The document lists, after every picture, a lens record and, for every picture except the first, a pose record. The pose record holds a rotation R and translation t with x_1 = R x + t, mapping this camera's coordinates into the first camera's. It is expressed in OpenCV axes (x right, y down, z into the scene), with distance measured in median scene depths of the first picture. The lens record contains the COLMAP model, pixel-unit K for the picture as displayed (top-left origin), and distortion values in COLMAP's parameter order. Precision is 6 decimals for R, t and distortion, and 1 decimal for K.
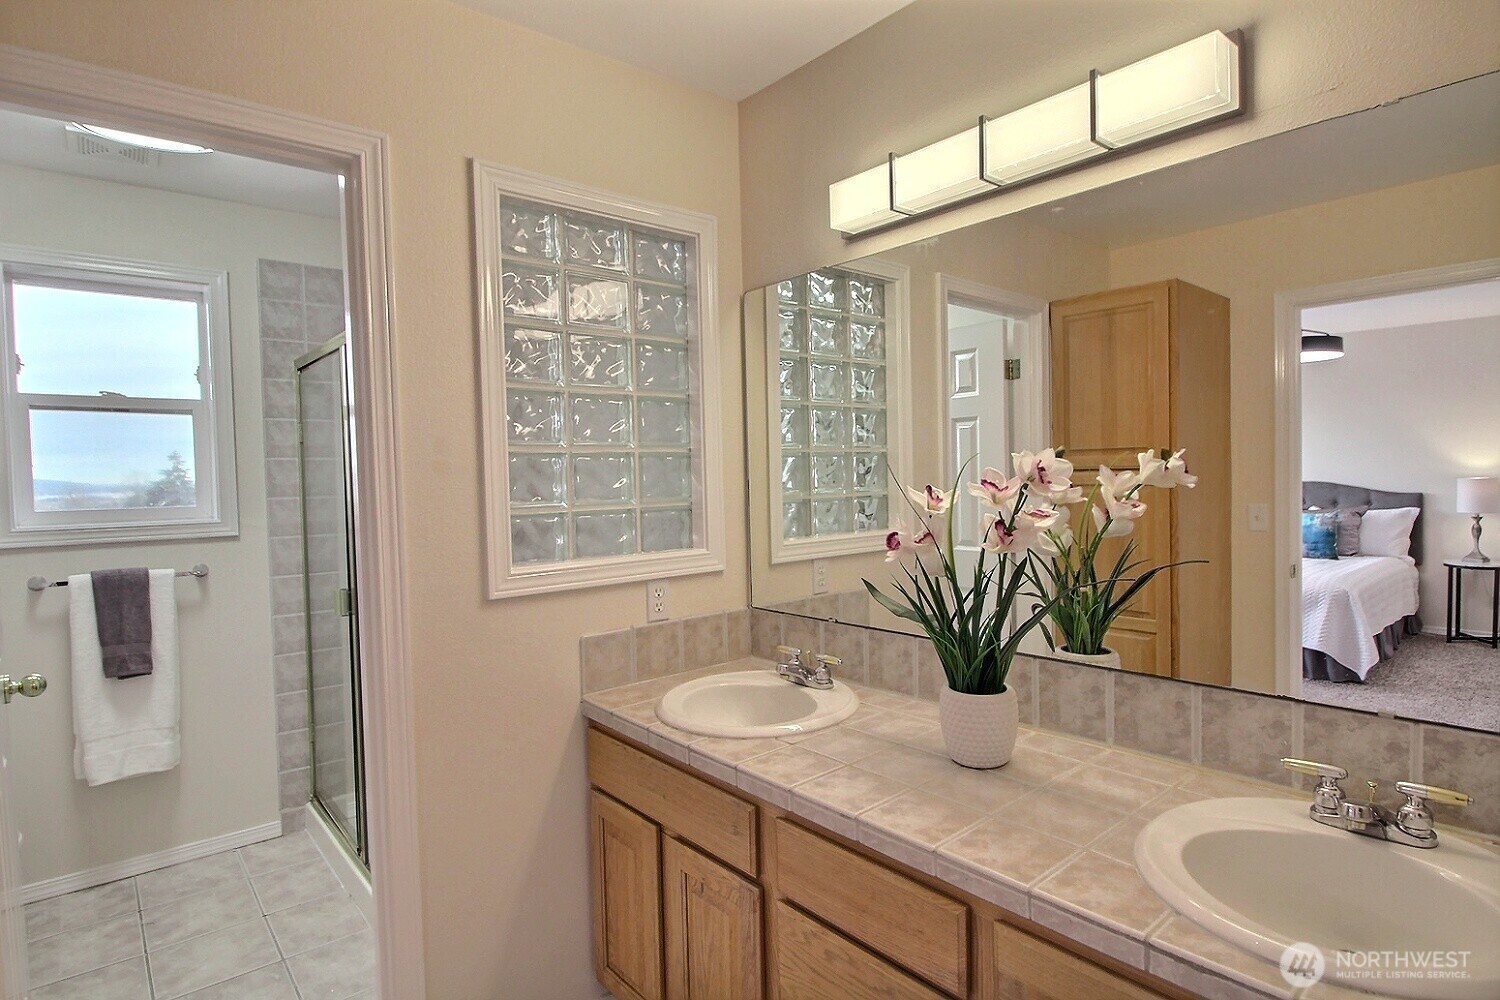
lens RADIAL K [[778.8, 0, 750.0], [0, 778.8, 500.0], [0, 0, 1]] dist [0.003602, -0.011732]
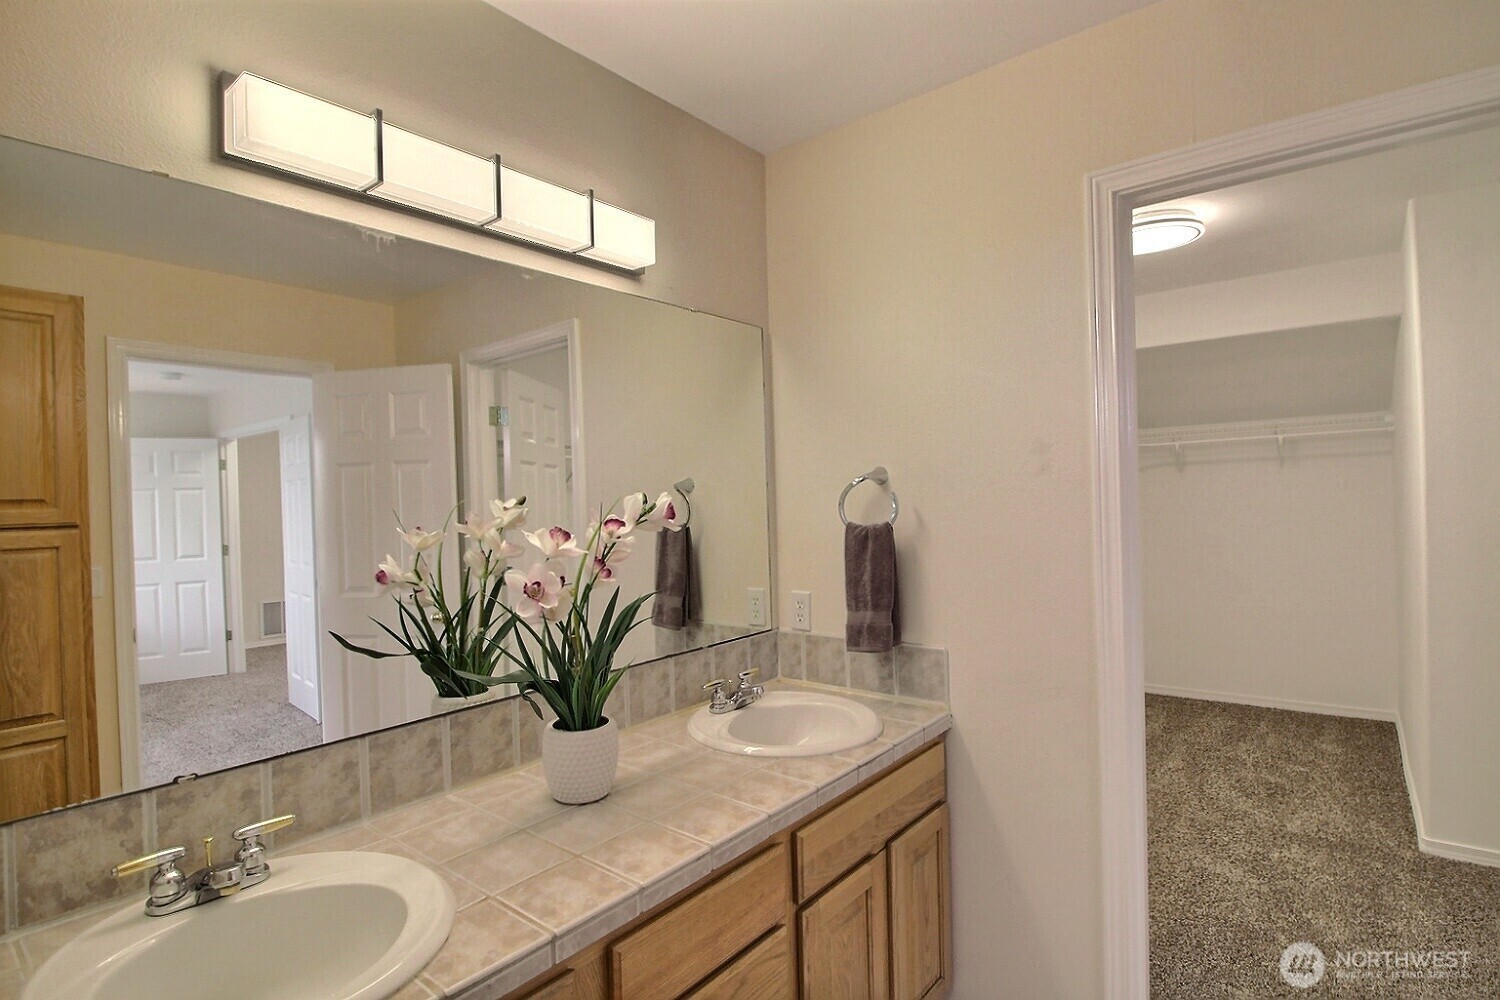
lens RADIAL K [[778.8, 0, 750.0], [0, 778.8, 500.0], [0, 0, 1]] dist [0.003602, -0.011732]
pose [[-0.189639, 0.045565, 0.980796, -1.493287], [0.087454, 0.995736, -0.029349, 0.024848], [-0.977951, 0.080209, -0.192815, 1.979670]]
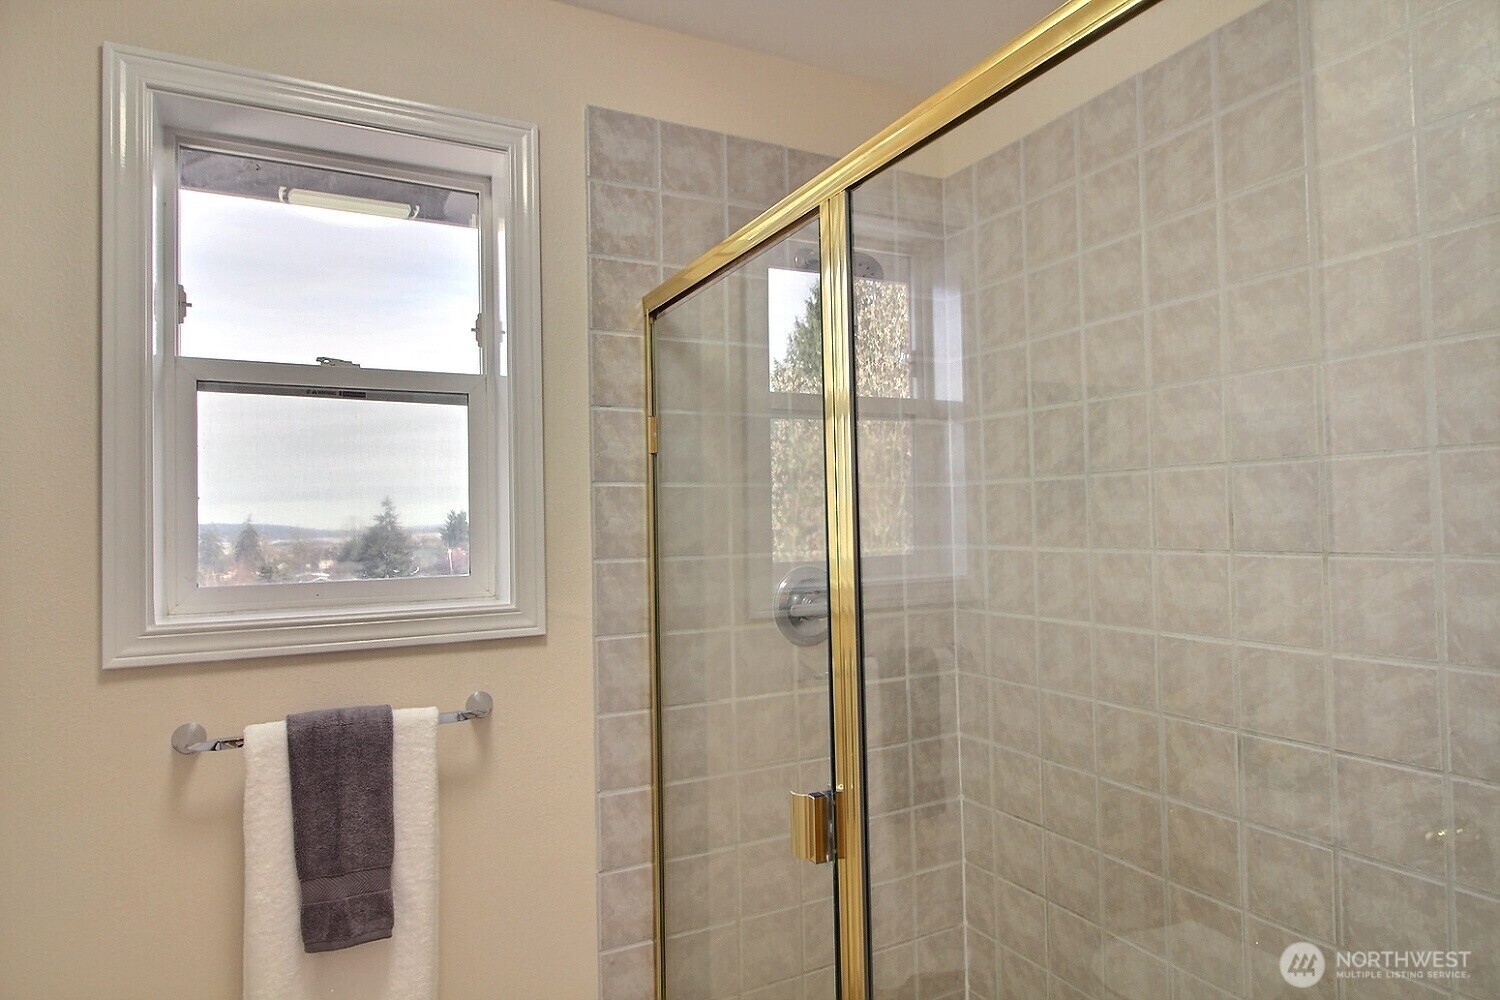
lens RADIAL K [[848.9, 0, 750.0], [0, 848.9, 500.0], [0, 0, 1]] dist [0.000317, -0.000528]
pose [[0.973403, -0.005767, -0.229025, -0.387896], [-0.007108, 0.998442, -0.055350, -0.012445], [0.228987, 0.055506, 0.971846, 0.472665]]
